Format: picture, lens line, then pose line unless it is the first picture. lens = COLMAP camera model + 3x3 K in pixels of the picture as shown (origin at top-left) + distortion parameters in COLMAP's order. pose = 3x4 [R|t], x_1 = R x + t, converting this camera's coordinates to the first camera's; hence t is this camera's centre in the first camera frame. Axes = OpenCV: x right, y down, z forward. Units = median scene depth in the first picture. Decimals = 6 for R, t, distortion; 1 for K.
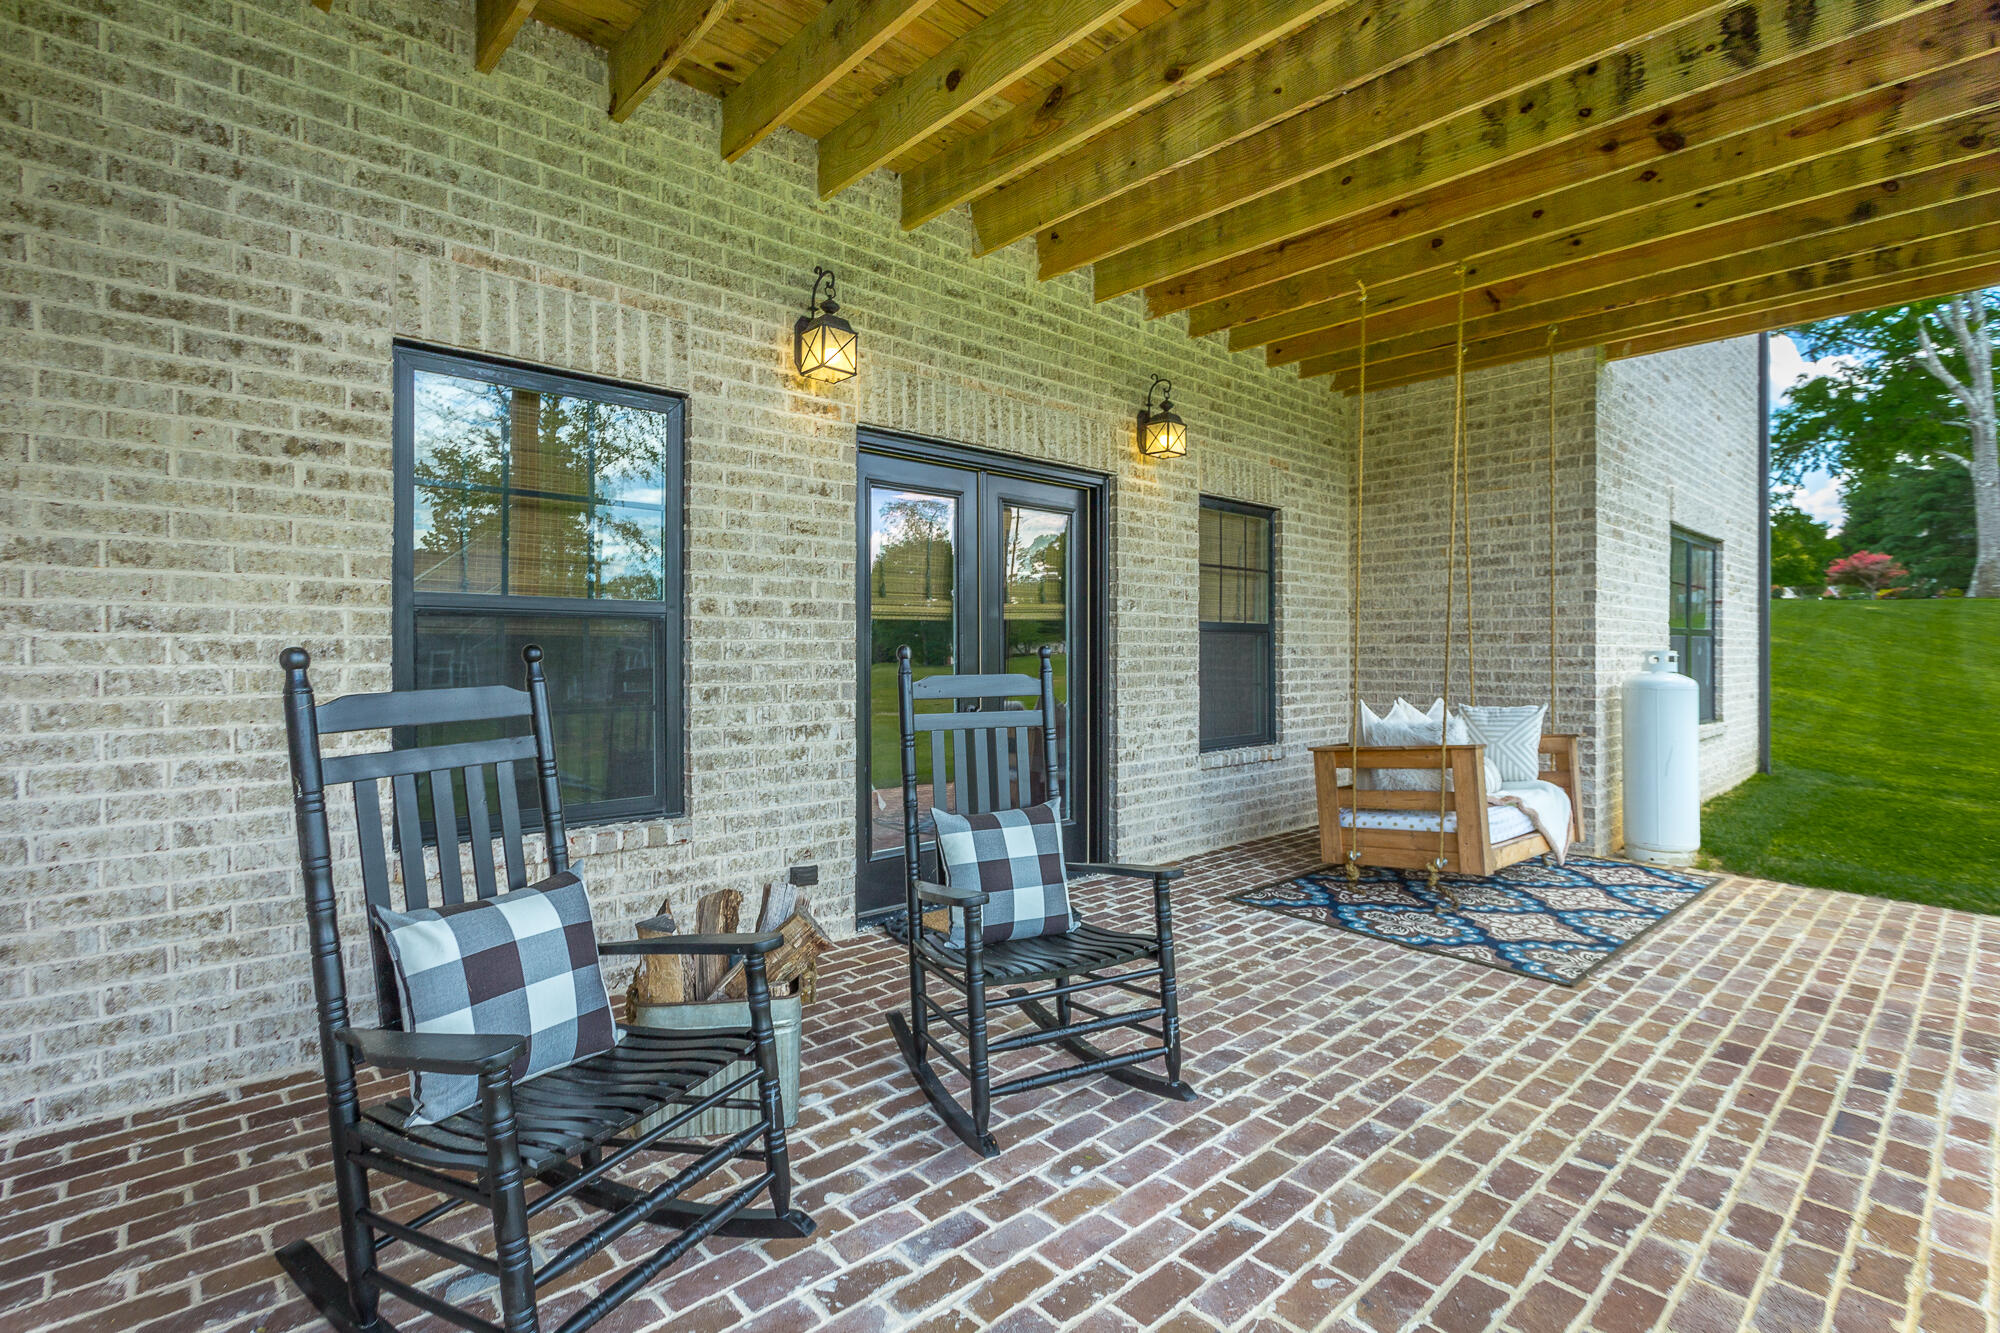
lens RADIAL K [[946.7, 0, 1001.4], [0, 946.7, 660.9], [0, 0, 1]] dist [-0.005386, 0.003711]
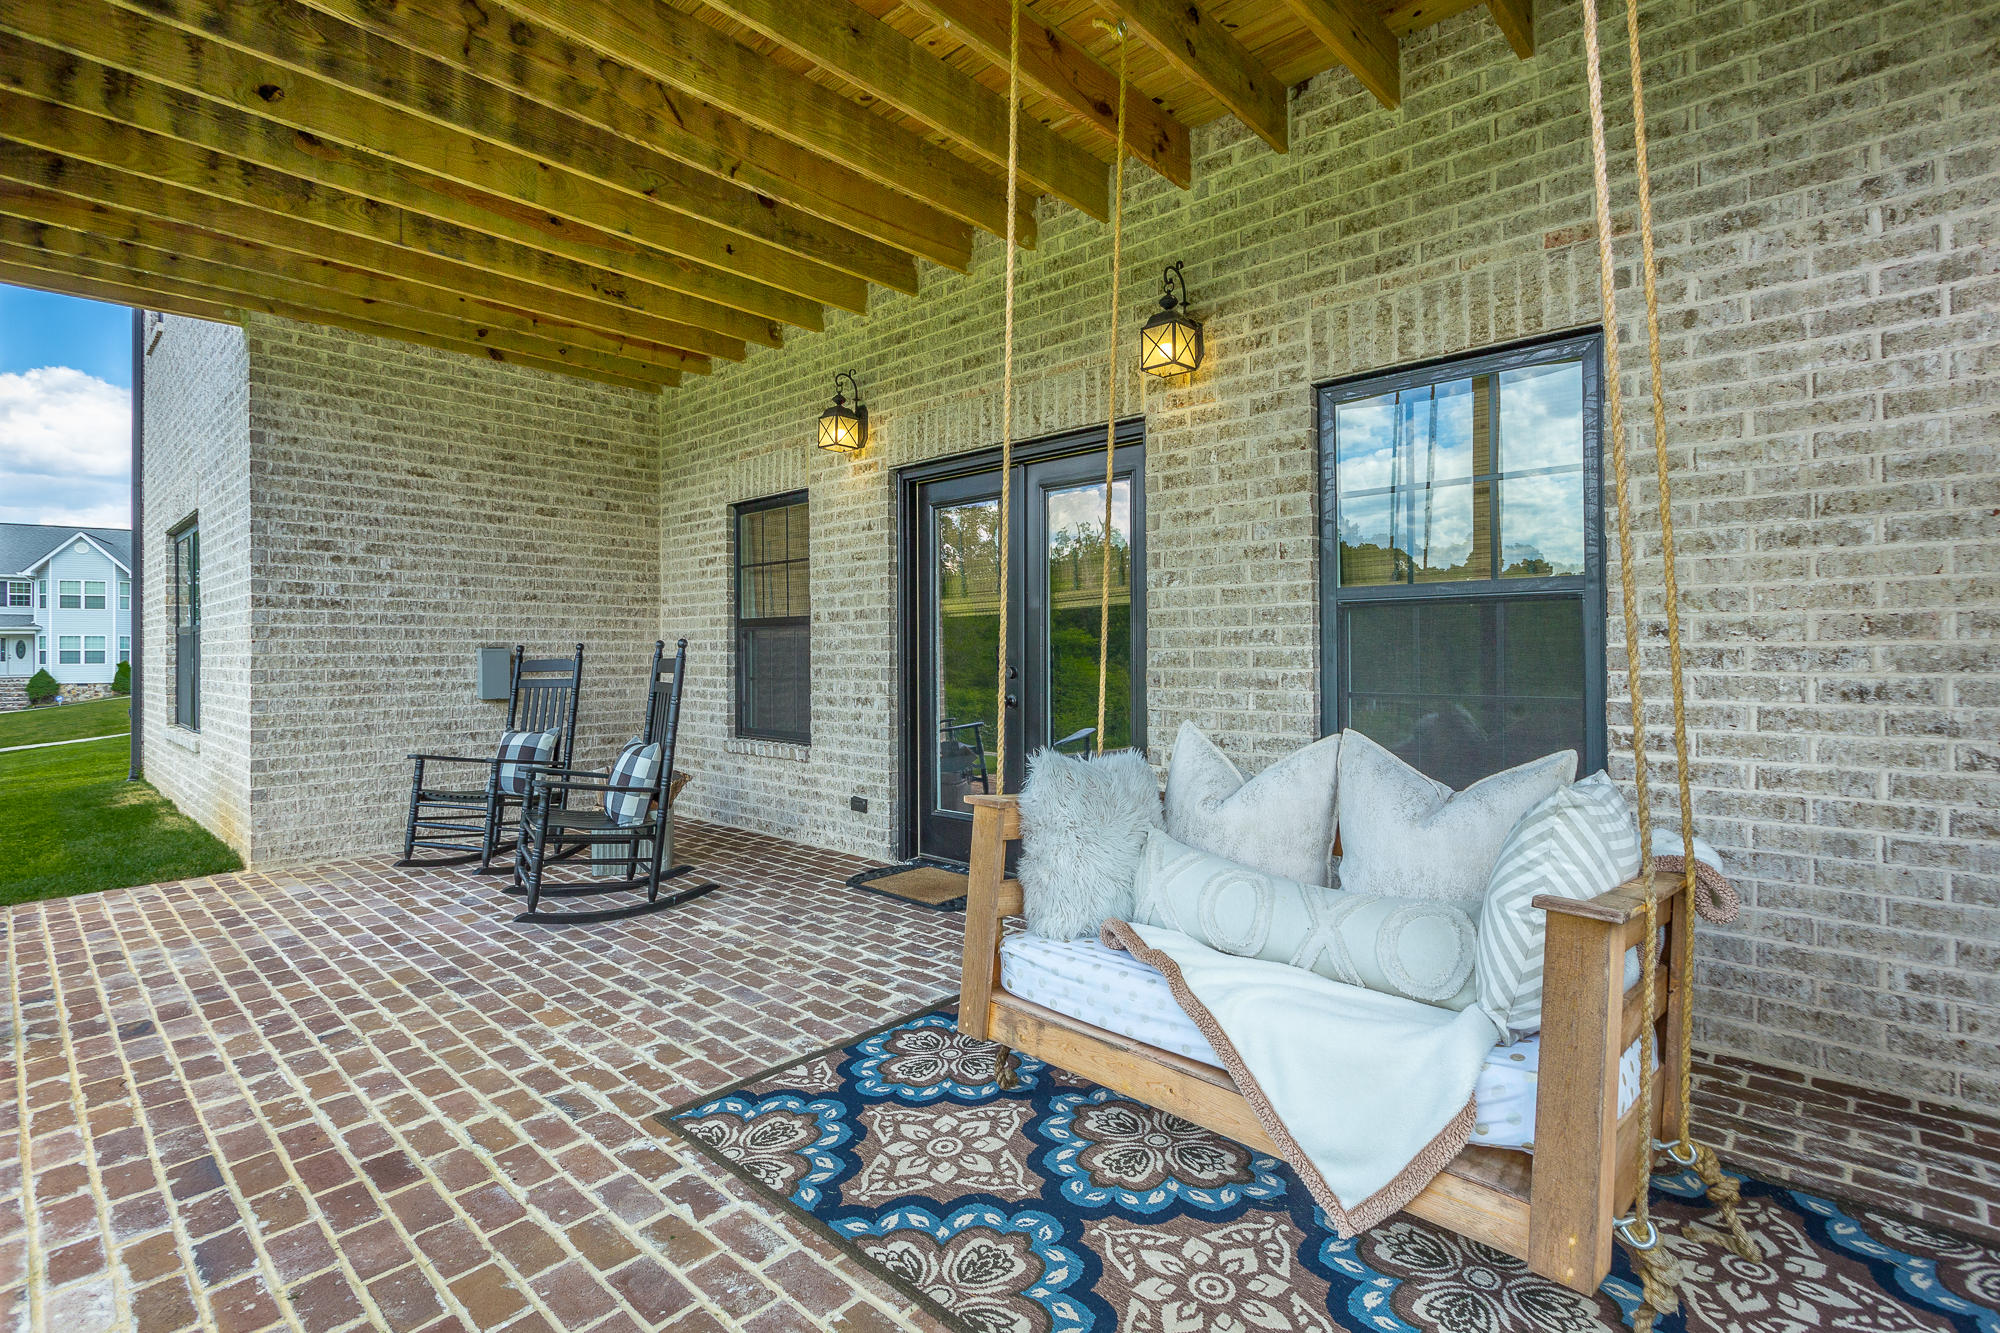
lens RADIAL K [[946.7, 0, 1000.4], [0, 946.7, 660.2], [0, 0, 1]] dist [-0.005386, 0.003711]
pose [[0.072779, 0.002773, -0.997344, 1.354997], [-0.008450, 0.999962, 0.002164, 0.009623], [0.997312, 0.008270, 0.072799, 1.242745]]
